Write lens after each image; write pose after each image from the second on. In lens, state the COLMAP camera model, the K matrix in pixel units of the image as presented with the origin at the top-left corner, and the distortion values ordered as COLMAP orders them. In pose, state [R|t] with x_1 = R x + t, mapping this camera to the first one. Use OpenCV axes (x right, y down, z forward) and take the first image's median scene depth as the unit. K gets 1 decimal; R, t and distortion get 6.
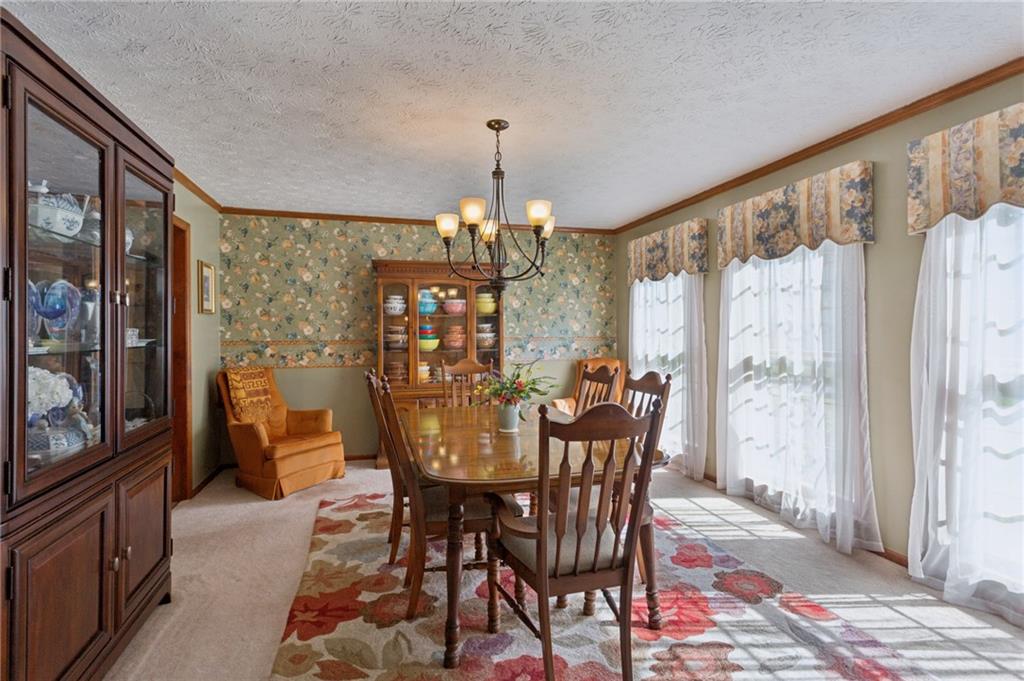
lens RADIAL K [[492.8, 0, 507.2], [0, 492.8, 333.4], [0, 0, 1]] dist [0.011477, -0.000733]
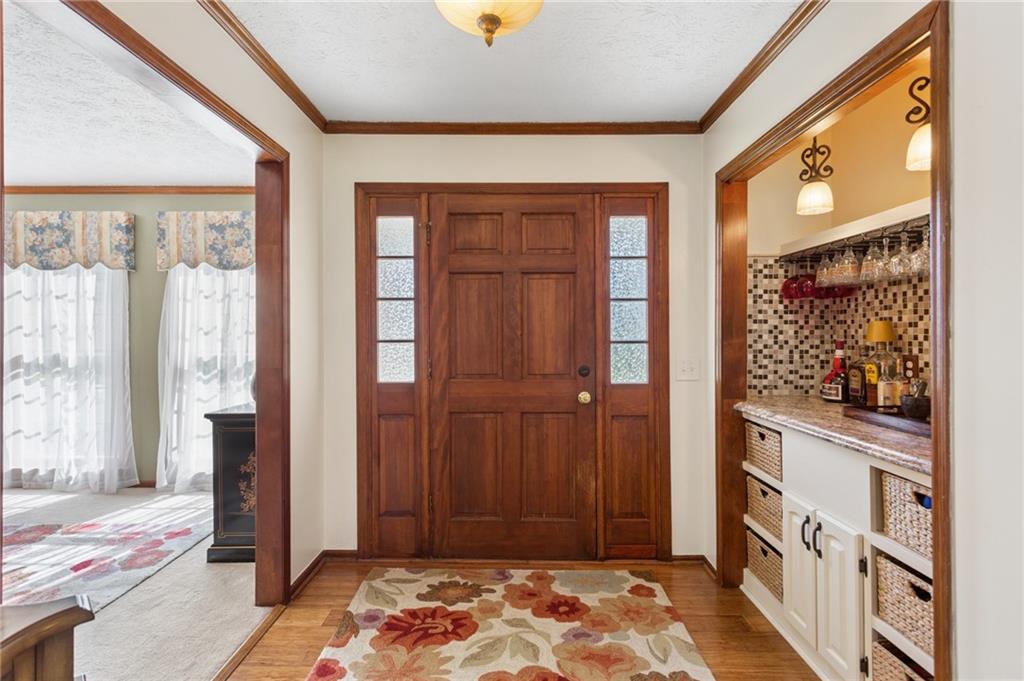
lens RADIAL K [[492.8, 0, 507.9], [0, 492.8, 330.6], [0, 0, 1]] dist [0.011477, -0.000733]
pose [[0.285324, 0.009833, 0.958381, -0.322776], [0.000027, 0.999947, -0.010267, 0.004611], [-0.958431, 0.002955, 0.285308, -0.437438]]
